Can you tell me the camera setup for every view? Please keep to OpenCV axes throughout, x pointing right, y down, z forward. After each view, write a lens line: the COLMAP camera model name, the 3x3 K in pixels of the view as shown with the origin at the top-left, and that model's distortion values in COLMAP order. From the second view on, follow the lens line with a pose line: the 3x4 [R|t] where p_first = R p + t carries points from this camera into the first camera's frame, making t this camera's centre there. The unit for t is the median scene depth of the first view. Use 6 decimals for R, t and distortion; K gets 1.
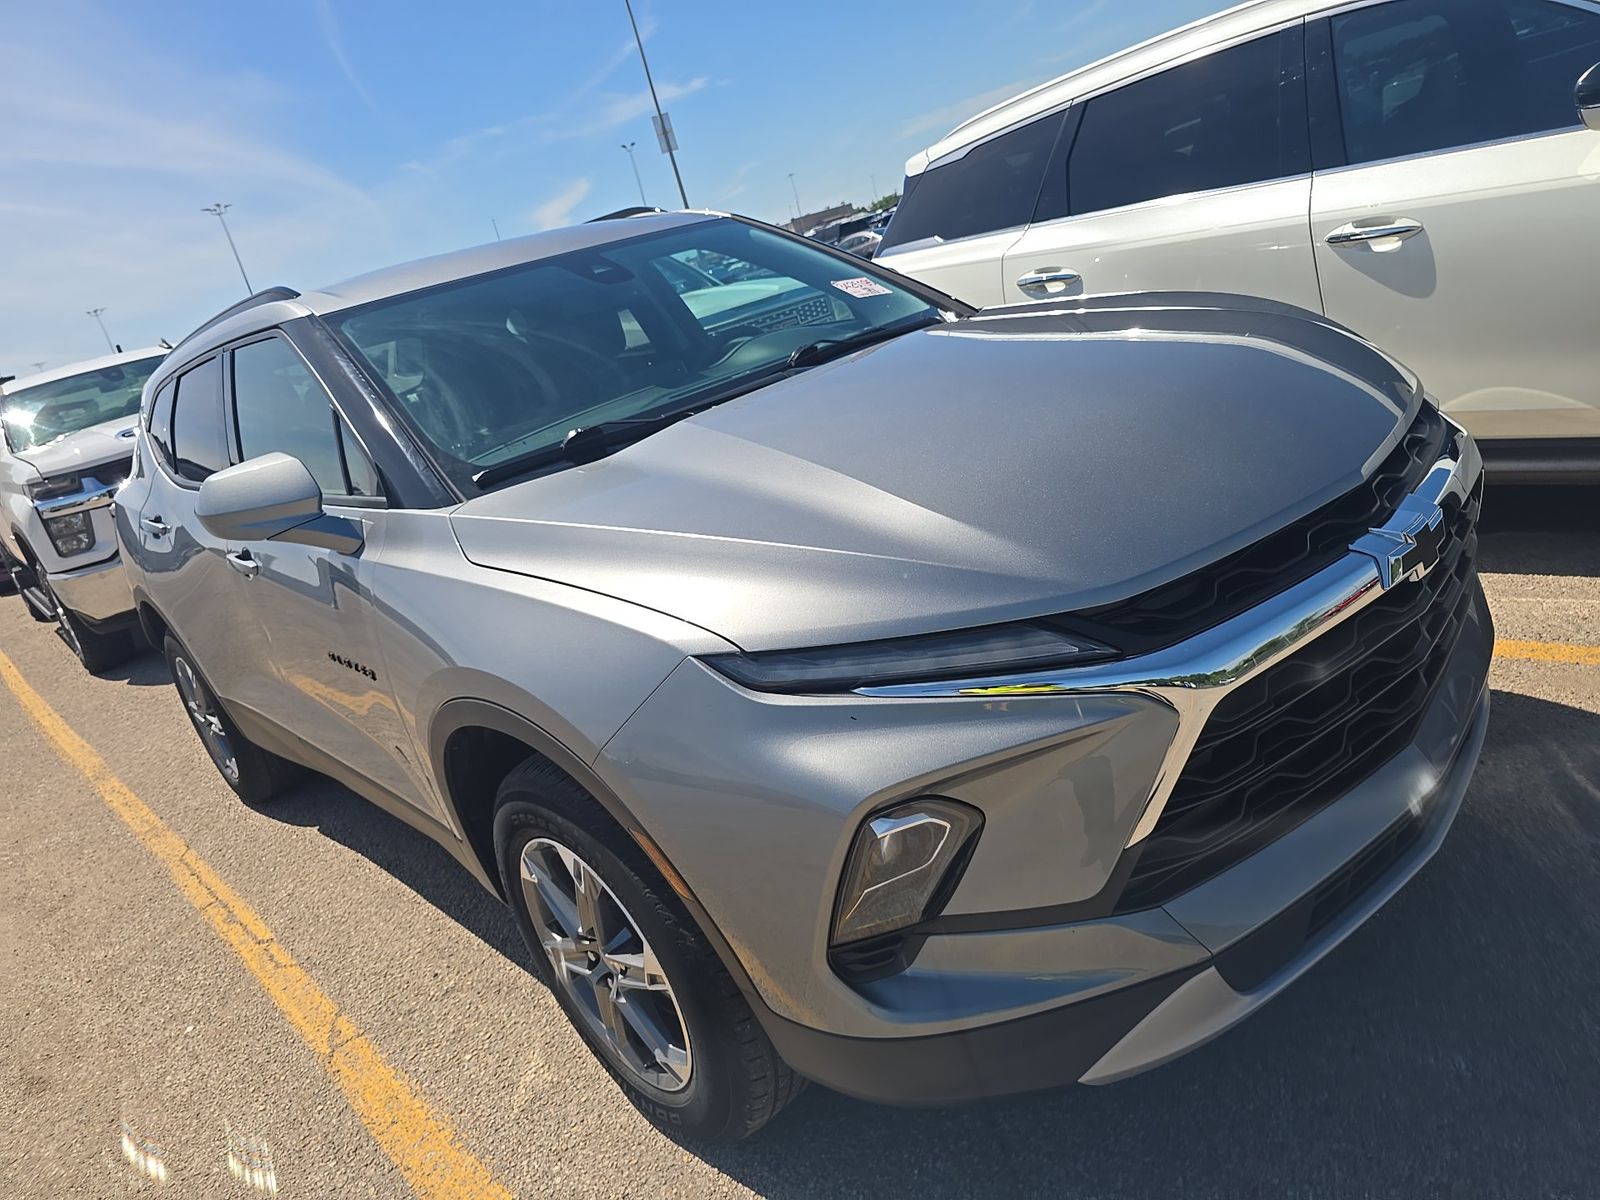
lens RADIAL K [[1054.8, 0, 800.0], [0, 1054.8, 600.0], [0, 0, 1]] dist [0.043346, -0.037865]
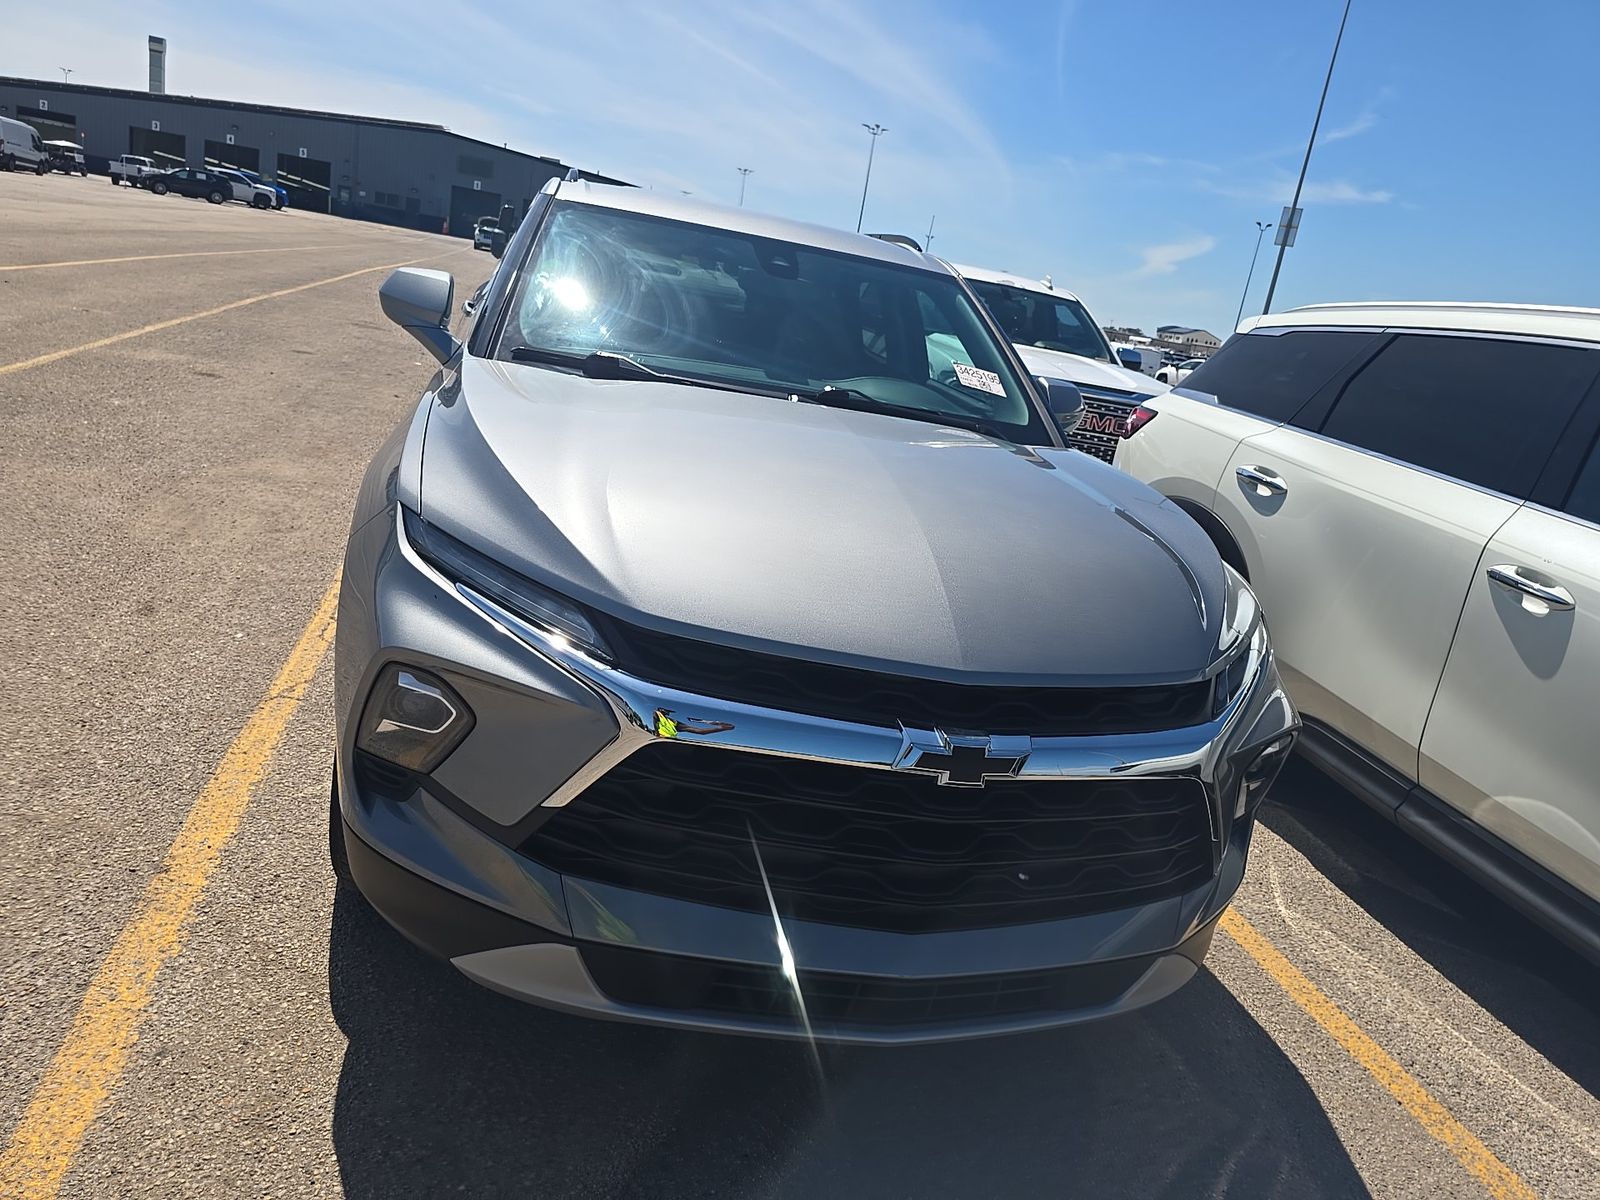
lens RADIAL K [[1054.8, 0, 800.0], [0, 1054.8, 600.0], [0, 0, 1]] dist [0.043346, -0.037865]
pose [[0.792973, 0.512402, -0.329603, 0.403134], [-0.517292, 0.852054, 0.080083, -0.105864], [0.321875, 0.106997, 0.940717, -0.031105]]
